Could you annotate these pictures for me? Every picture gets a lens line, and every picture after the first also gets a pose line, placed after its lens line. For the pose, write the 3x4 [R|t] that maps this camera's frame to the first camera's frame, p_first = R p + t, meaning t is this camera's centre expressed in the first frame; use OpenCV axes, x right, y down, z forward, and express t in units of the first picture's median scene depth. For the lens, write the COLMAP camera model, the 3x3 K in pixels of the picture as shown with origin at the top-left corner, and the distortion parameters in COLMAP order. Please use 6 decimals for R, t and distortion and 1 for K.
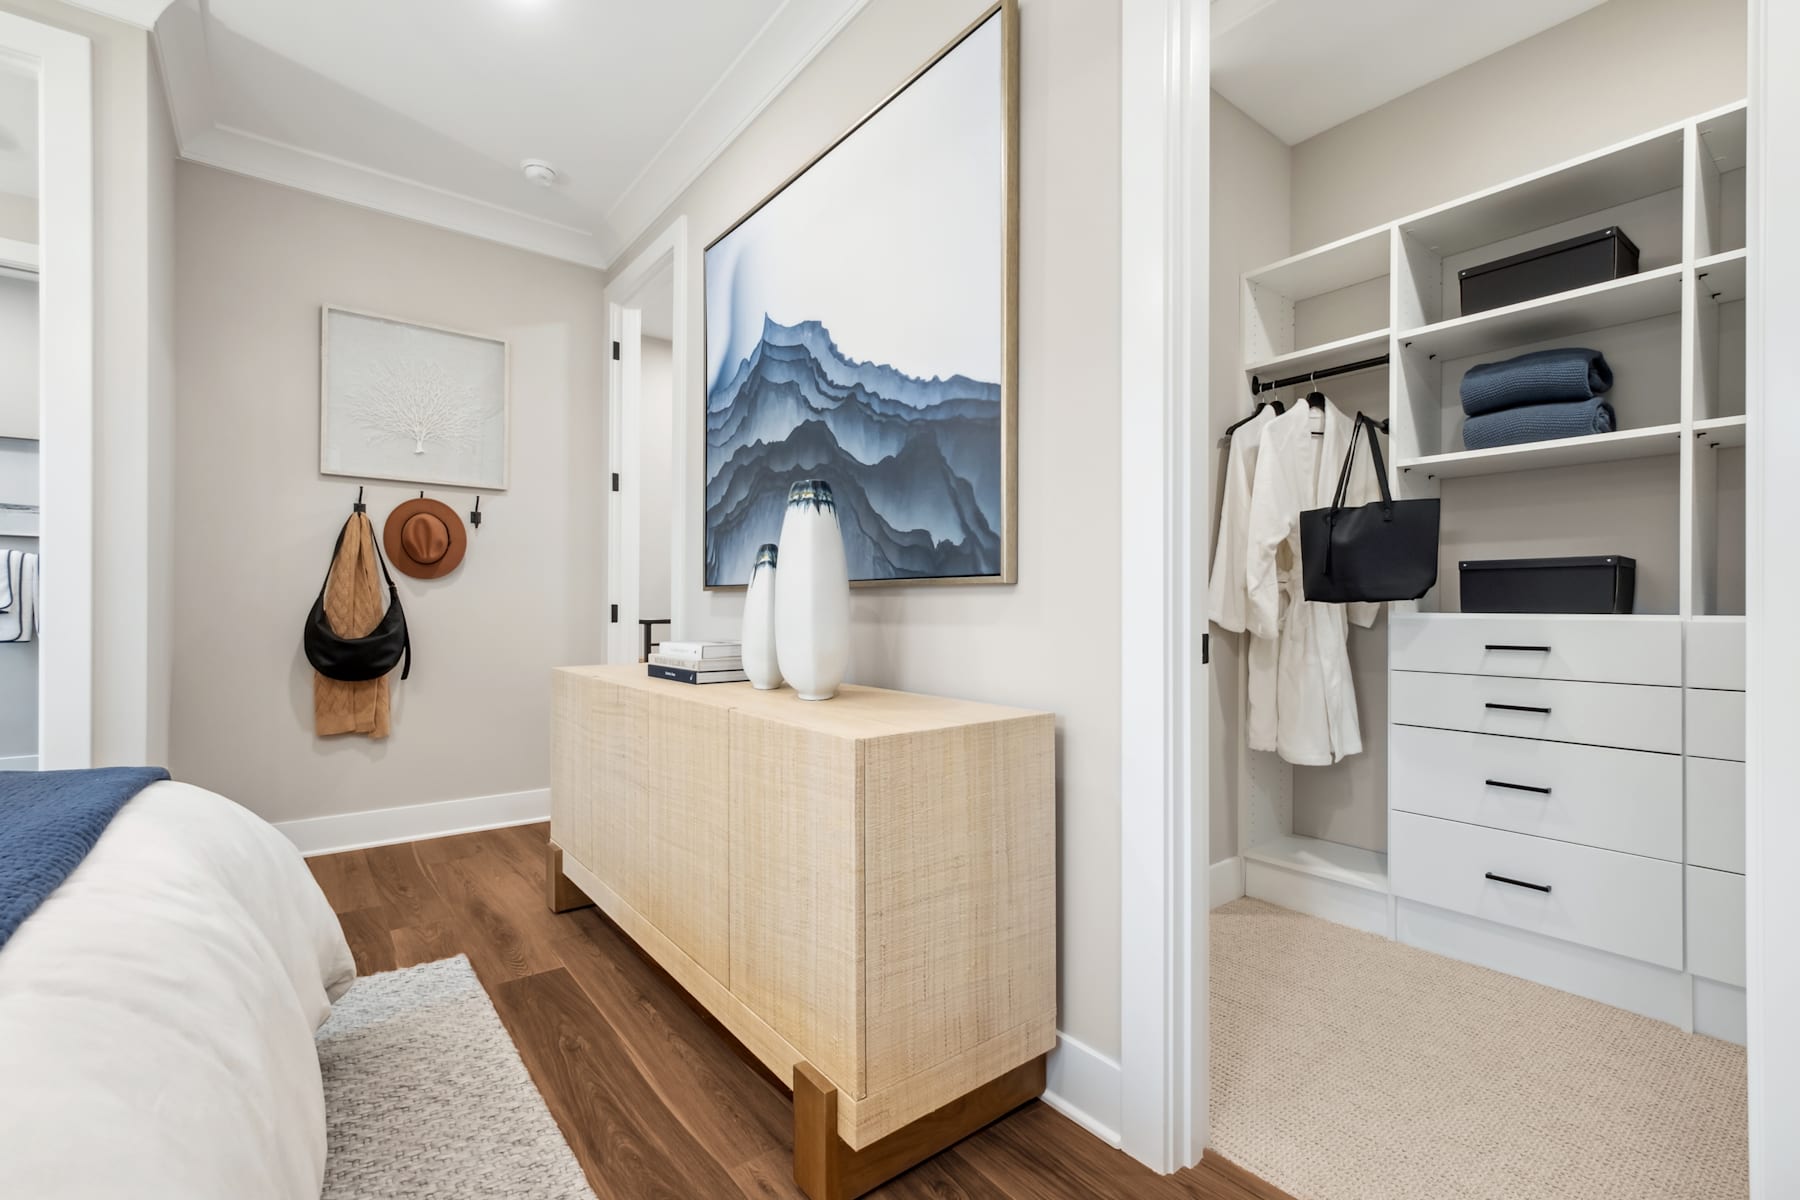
lens RADIAL K [[832.0, 0, 900.9], [0, 832.0, 610.6], [0, 0, 1]] dist [0.003801, -0.000533]
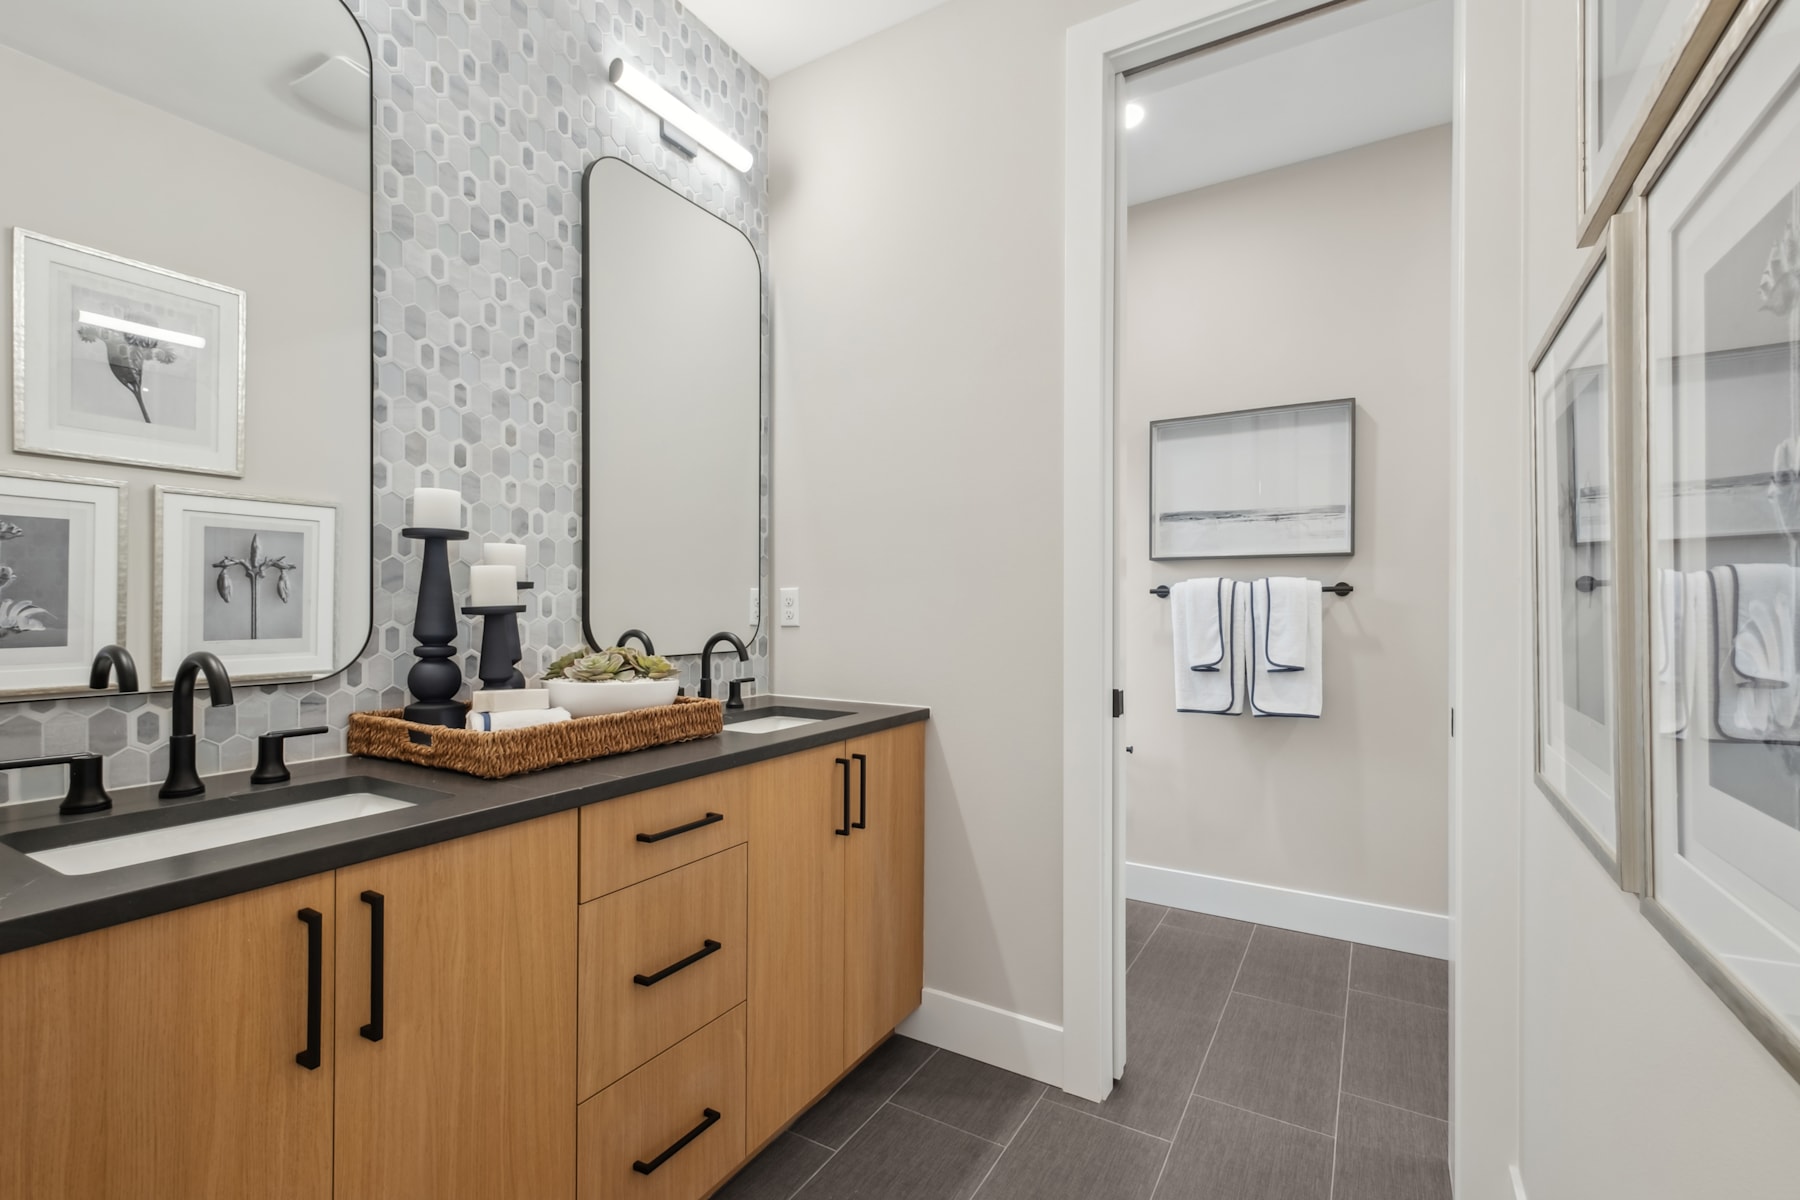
lens RADIAL K [[800.5, 0, 890.5], [0, 800.5, 614.7], [0, 0, 1]] dist [0.001409, 0.001695]
pose [[0.375998, 0.004956, -0.926607, -0.769890], [-0.001947, 0.999988, 0.004558, -0.061275], [0.926618, 0.000090, 0.376003, 0.690280]]
